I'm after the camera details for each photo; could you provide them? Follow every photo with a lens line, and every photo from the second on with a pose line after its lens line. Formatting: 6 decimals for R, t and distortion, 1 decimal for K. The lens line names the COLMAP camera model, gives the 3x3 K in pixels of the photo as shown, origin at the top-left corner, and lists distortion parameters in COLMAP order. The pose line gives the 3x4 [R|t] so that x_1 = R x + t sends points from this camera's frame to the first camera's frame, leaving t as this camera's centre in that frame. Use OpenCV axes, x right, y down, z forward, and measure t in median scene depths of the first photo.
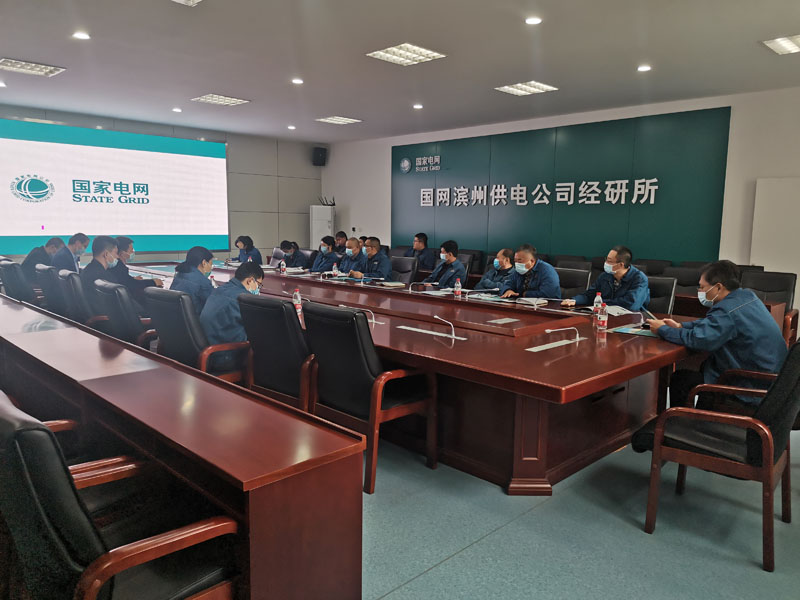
lens RADIAL K [[598.8, 0, 403.6], [0, 598.8, 301.7], [0, 0, 1]] dist [0.093028, -0.126619]
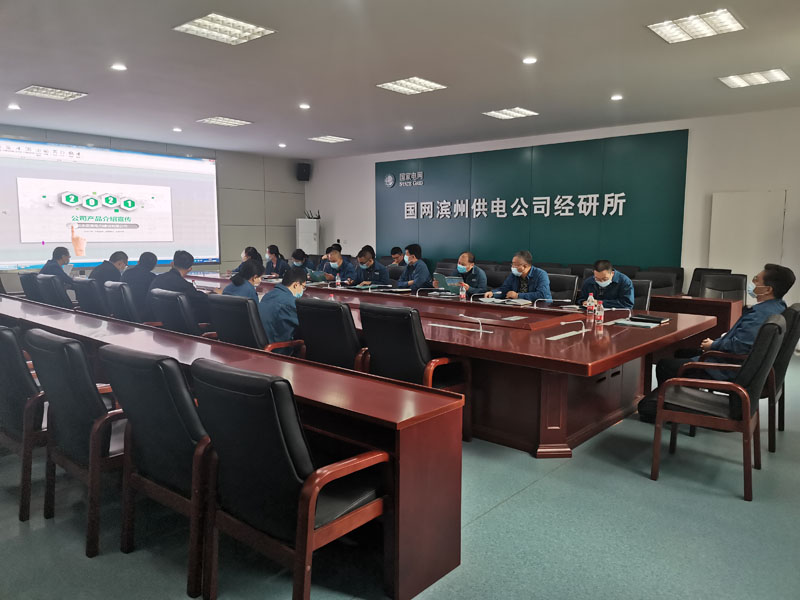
lens RADIAL K [[598.8, 0, 403.6], [0, 598.8, 301.7], [0, 0, 1]] dist [0.093028, -0.126619]
pose [[0.997411, -0.018332, 0.069540, -0.091224], [0.019565, 0.999663, -0.017089, 0.011023], [-0.069203, 0.018406, 0.997433, -0.105028]]
